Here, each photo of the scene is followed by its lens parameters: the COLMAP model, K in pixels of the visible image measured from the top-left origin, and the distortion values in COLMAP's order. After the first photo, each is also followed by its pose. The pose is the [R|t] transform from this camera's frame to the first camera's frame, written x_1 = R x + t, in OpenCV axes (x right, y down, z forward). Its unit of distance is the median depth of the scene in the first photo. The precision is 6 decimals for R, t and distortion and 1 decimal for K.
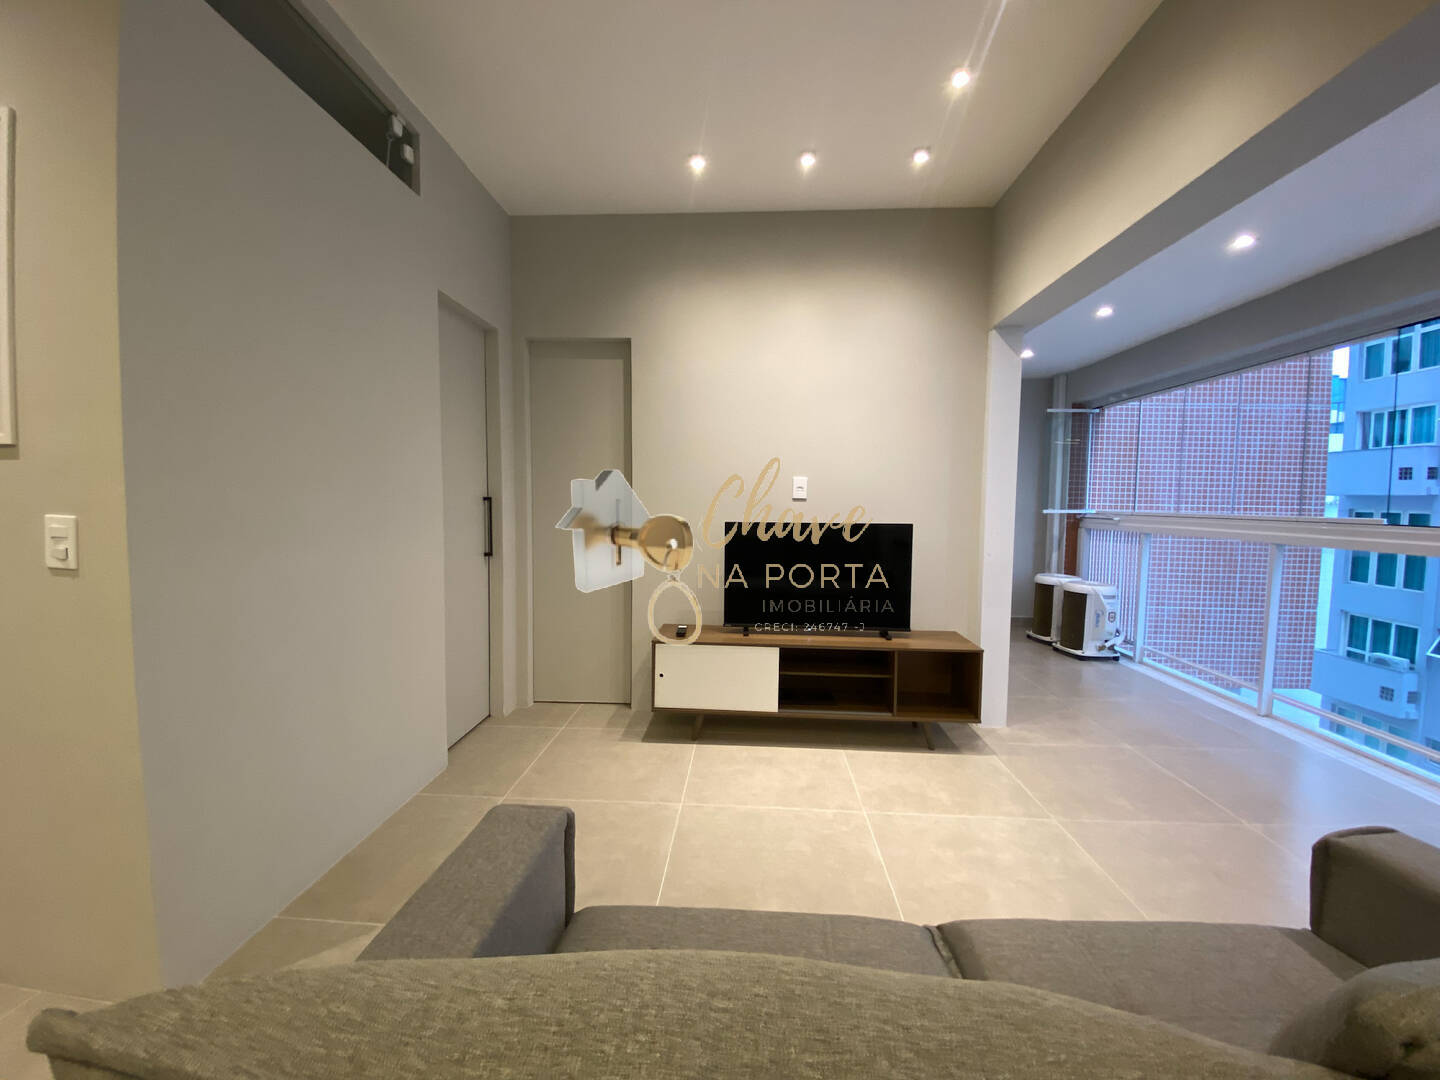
lens RADIAL K [[581.8, 0, 705.2], [0, 581.8, 531.3], [0, 0, 1]] dist [-0.008608, -0.003932]
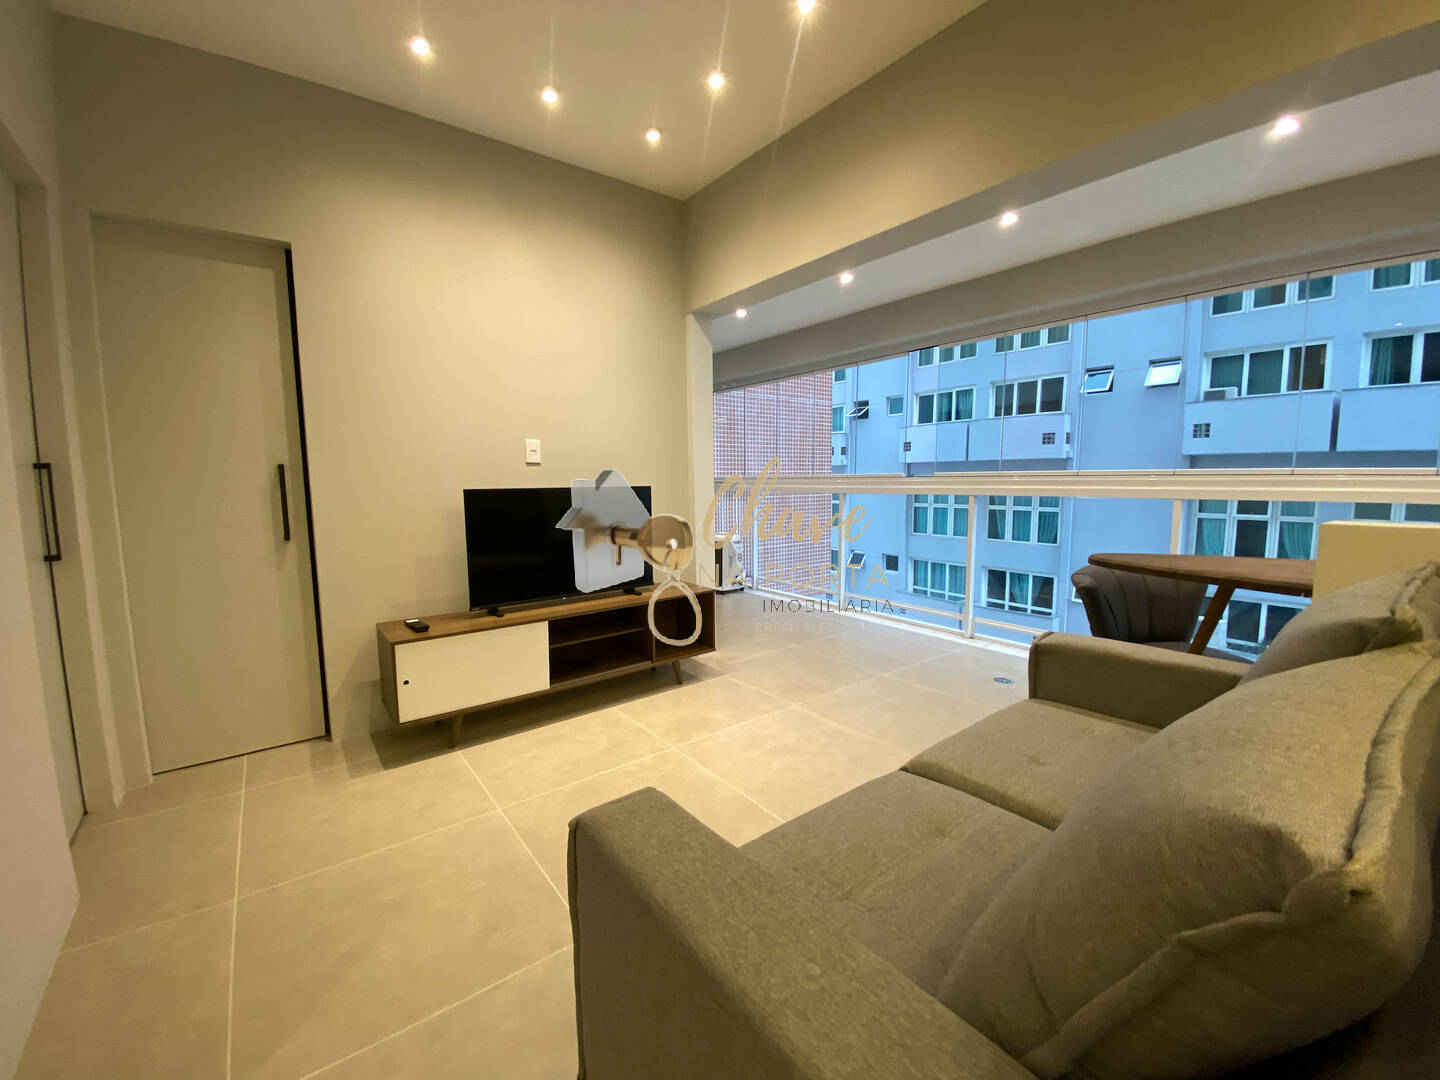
lens RADIAL K [[581.8, 0, 713.2], [0, 581.8, 538.9], [0, 0, 1]] dist [-0.008608, -0.003932]
pose [[0.739088, -0.088956, 0.667709, -0.284633], [0.054214, 0.995882, 0.072668, 0.013285], [-0.671424, -0.017509, 0.740867, 0.116025]]
